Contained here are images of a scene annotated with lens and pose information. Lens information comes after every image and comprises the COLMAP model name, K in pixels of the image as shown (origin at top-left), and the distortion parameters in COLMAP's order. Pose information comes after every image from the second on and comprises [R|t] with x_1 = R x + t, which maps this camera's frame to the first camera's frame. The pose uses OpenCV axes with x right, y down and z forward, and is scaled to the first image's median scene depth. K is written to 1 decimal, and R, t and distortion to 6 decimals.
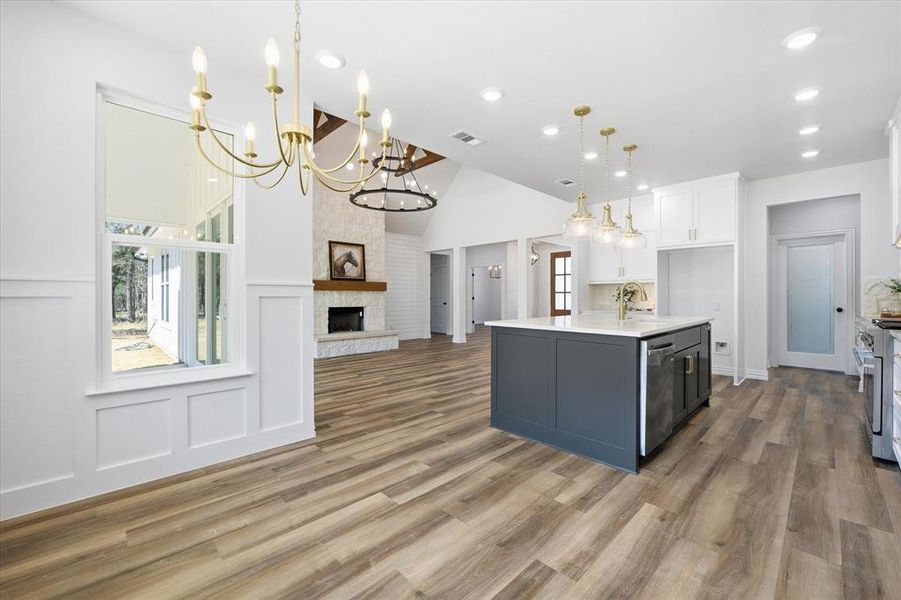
lens RADIAL K [[365.3, 0, 455.0], [0, 365.3, 297.1], [0, 0, 1]] dist [-0.009987, -0.000005]
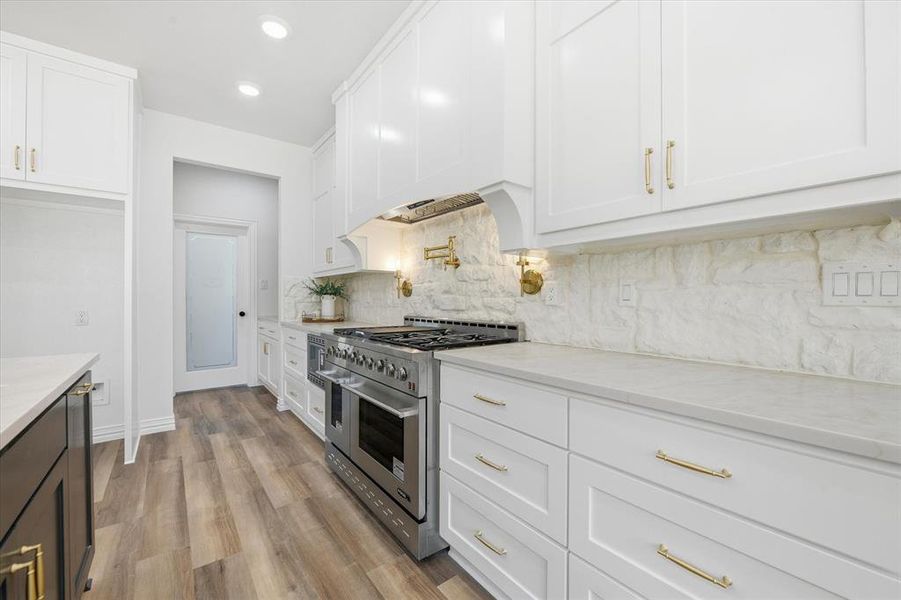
lens RADIAL K [[361.7, 0, 454.2], [0, 361.7, 298.6], [0, 0, 1]] dist [-0.009125, -0.000540]
pose [[0.105336, -0.001600, 0.994435, 0.229737], [0.001268, 0.999998, 0.001475, -0.002086], [-0.994436, 0.001106, 0.105338, 0.359719]]
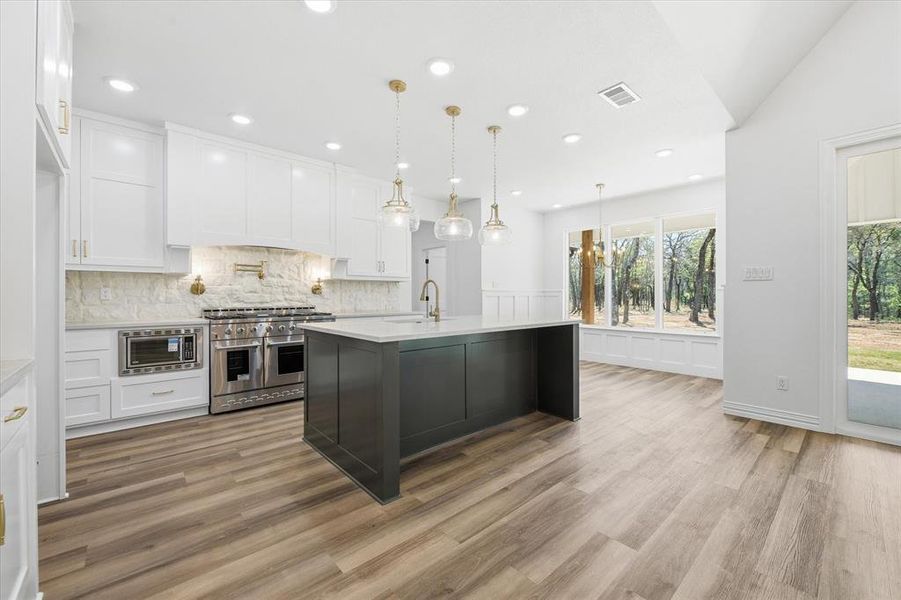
lens RADIAL K [[365.3, 0, 455.0], [0, 365.3, 297.1], [0, 0, 1]] dist [-0.009987, -0.000005]
pose [[-0.998950, 0.000932, 0.045814, 0.217045], [0.001123, 0.999991, 0.004132, -0.001294], [-0.045810, 0.004179, -0.998941, 1.099940]]
